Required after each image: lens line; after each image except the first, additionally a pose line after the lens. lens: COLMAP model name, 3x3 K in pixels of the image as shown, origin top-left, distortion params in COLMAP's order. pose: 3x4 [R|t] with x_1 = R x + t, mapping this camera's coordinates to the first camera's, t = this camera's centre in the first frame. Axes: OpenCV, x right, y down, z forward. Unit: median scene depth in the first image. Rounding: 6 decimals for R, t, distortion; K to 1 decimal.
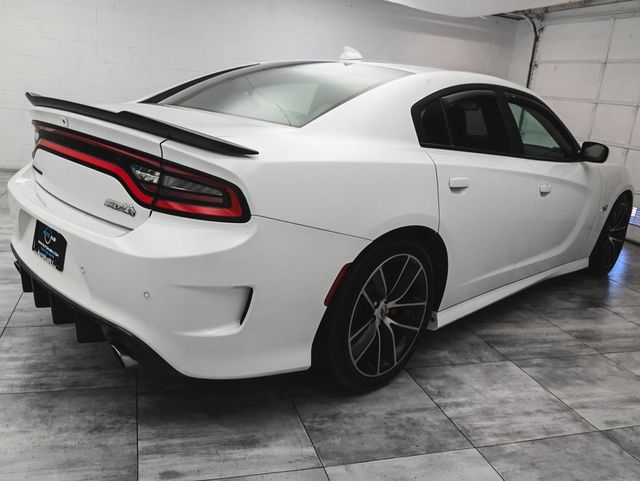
lens RADIAL K [[581.6, 0, 320.0], [0, 581.6, 240.5], [0, 0, 1]] dist [-0.012005, -0.109627]
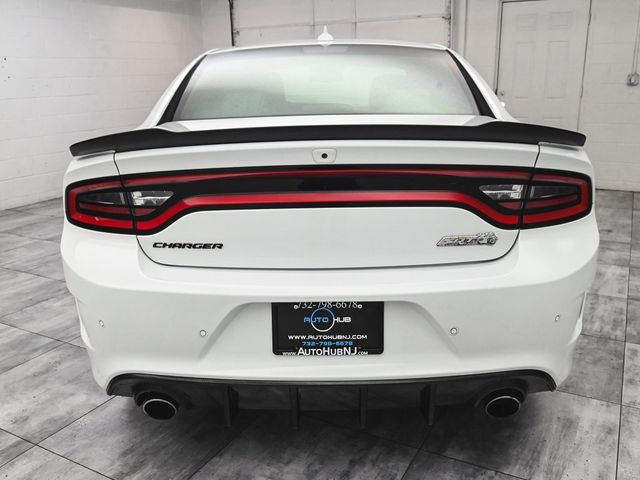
lens RADIAL K [[581.6, 0, 320.0], [0, 581.6, 240.0], [0, 0, 1]] dist [-0.012005, -0.109627]
pose [[0.703914, -0.296350, 0.645509, -0.879205], [0.262265, 0.953024, 0.151534, -0.204515], [-0.660093, 0.062627, 0.748569, 0.450756]]
